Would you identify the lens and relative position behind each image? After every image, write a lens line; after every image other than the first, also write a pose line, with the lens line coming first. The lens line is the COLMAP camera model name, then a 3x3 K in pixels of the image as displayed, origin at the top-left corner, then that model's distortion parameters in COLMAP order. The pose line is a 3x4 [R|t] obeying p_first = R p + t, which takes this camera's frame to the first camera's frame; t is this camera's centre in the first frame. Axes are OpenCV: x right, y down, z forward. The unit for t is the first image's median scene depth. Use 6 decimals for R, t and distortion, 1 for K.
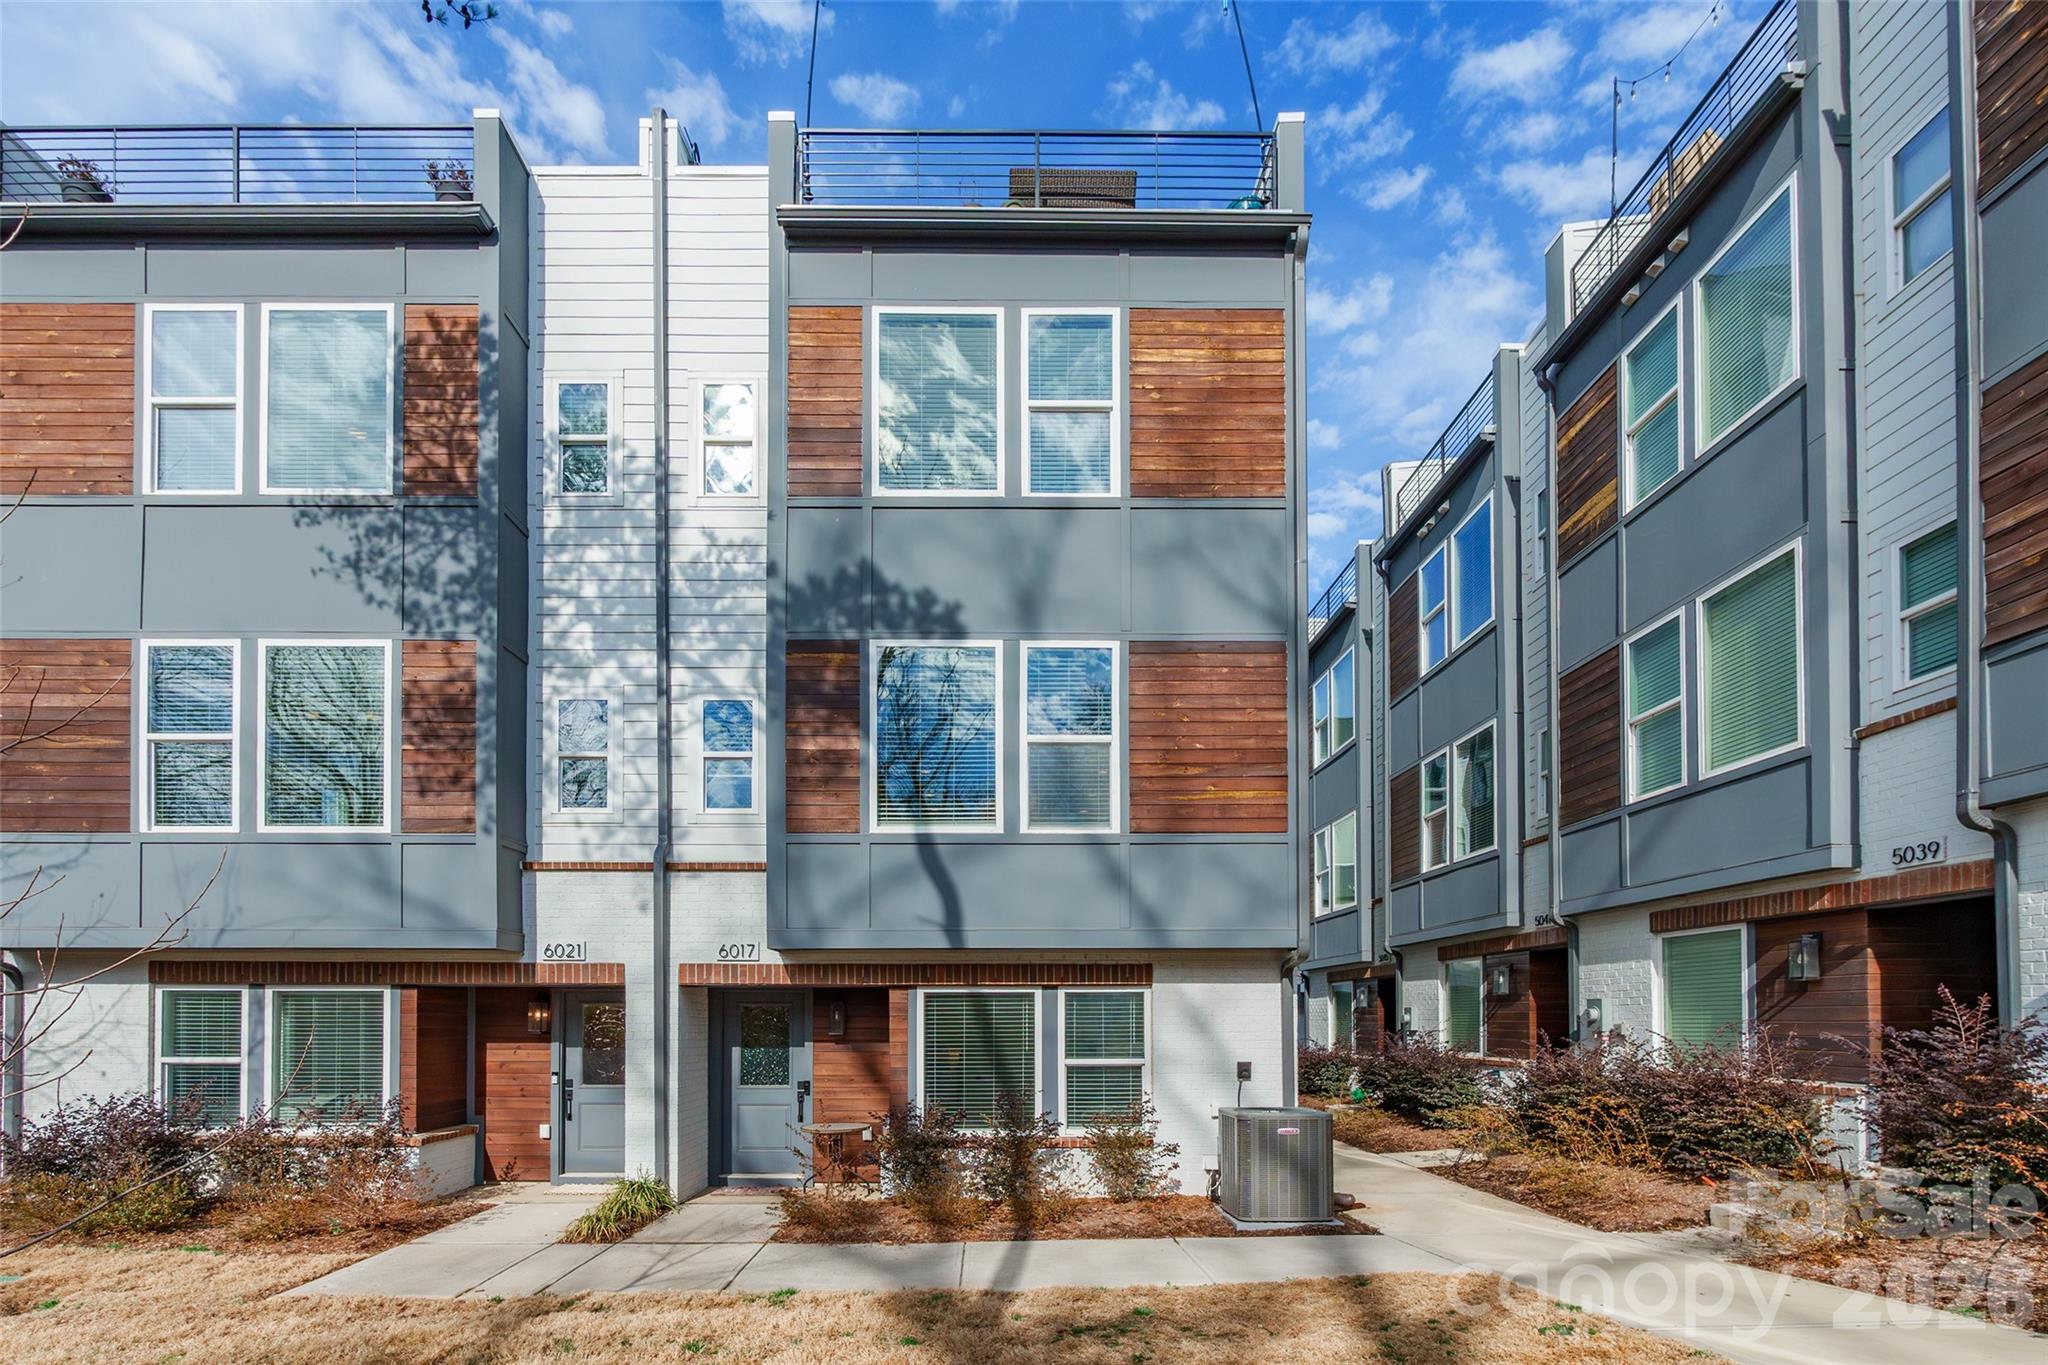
lens RADIAL K [[945.7, 0, 1069.4], [0, 945.7, 779.8], [0, 0, 1]] dist [-0.010124, -0.001021]
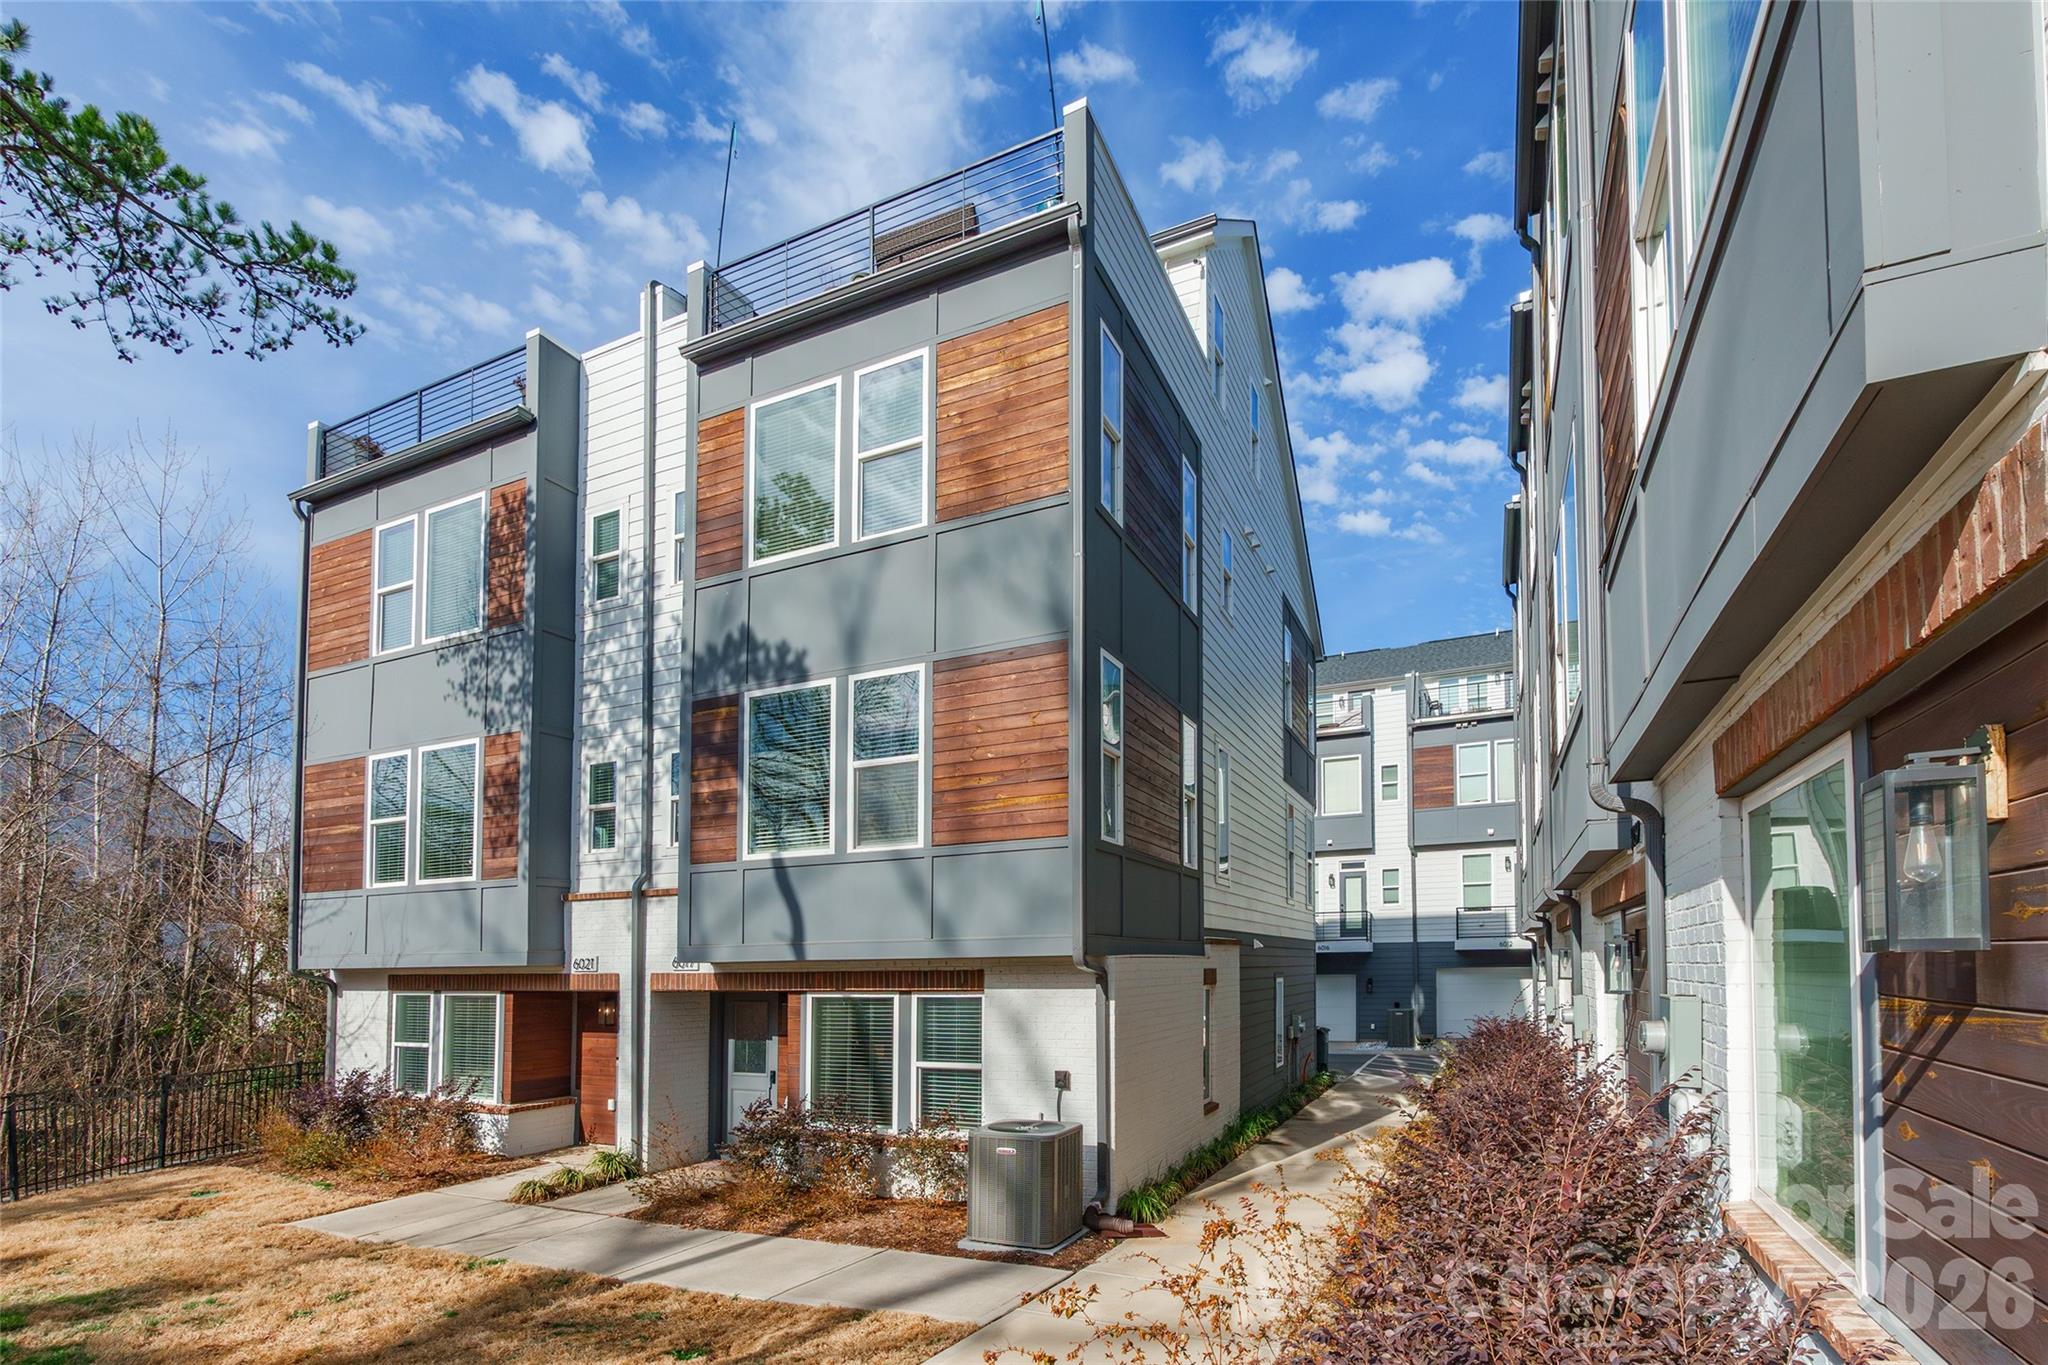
lens RADIAL K [[945.7, 0, 1024.9], [0, 945.7, 691.3], [0, 0, 1]] dist [-0.010124, -0.001021]
pose [[0.897613, -0.135339, -0.419494, 0.587869], [0.119135, 0.990766, -0.064725, -0.032422], [0.424380, 0.008121, 0.905448, 0.085175]]
